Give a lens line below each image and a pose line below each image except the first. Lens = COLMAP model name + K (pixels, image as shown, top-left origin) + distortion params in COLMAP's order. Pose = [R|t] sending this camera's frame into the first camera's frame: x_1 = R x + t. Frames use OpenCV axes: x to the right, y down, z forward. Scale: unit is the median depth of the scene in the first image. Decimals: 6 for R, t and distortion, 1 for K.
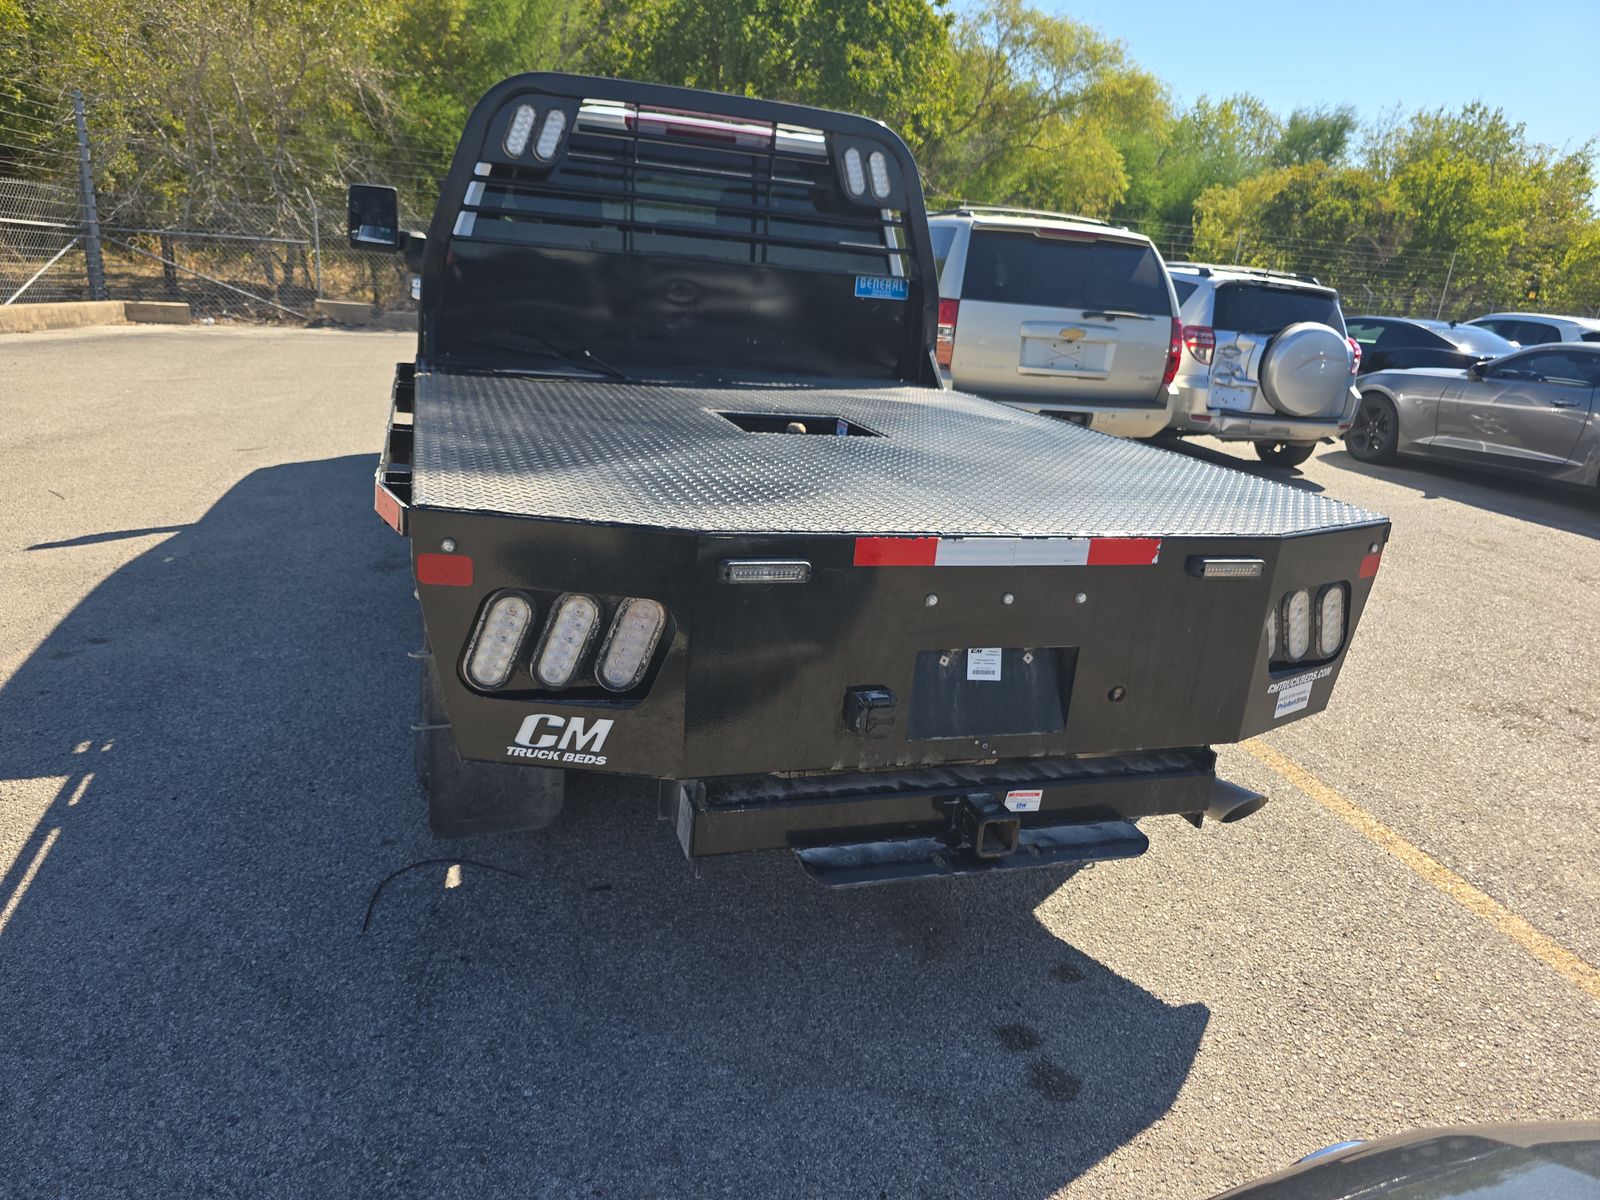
lens RADIAL K [[1086.5, 0, 791.0], [0, 1086.5, 599.5], [0, 0, 1]] dist [0.041366, -0.046884]
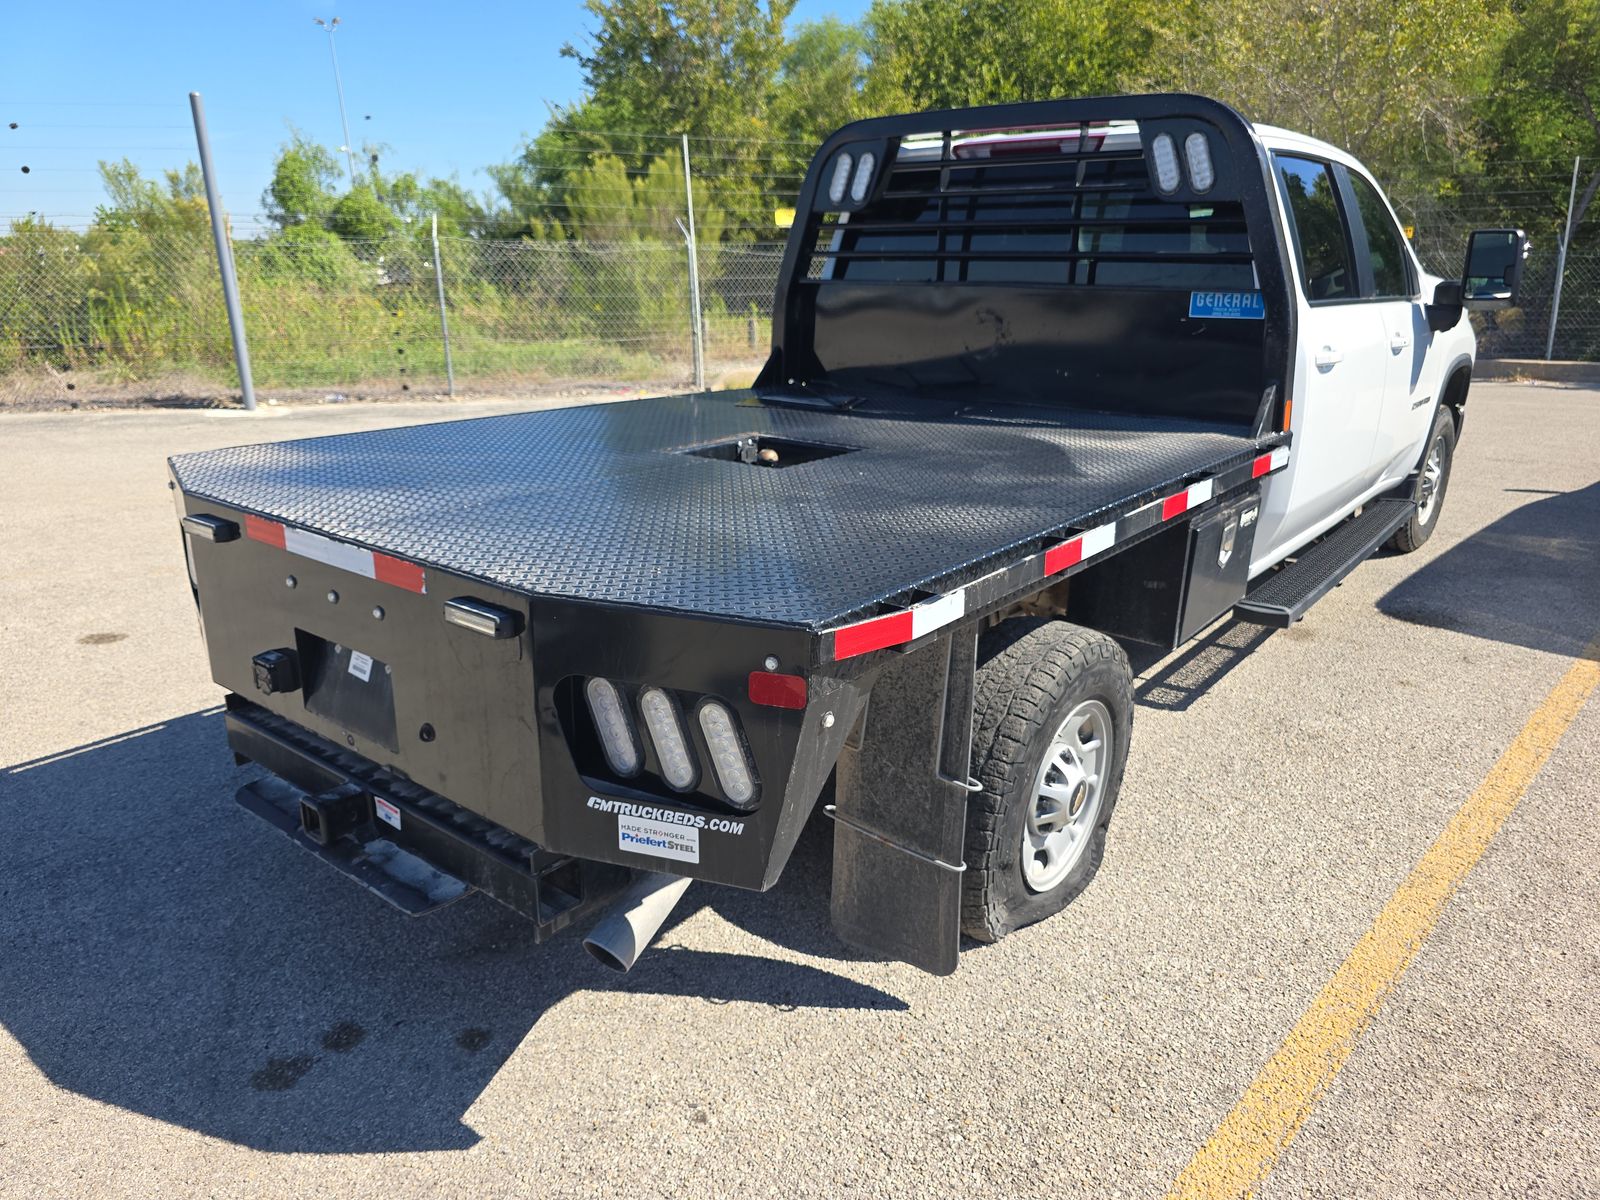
lens RADIAL K [[1086.5, 0, 791.0], [0, 1086.5, 599.5], [0, 0, 1]] dist [0.041366, -0.046884]
pose [[0.550973, 0.171457, -0.816719, 0.375664], [-0.207823, 0.976024, 0.064700, -0.045584], [0.808231, 0.134085, 0.573396, 0.220836]]
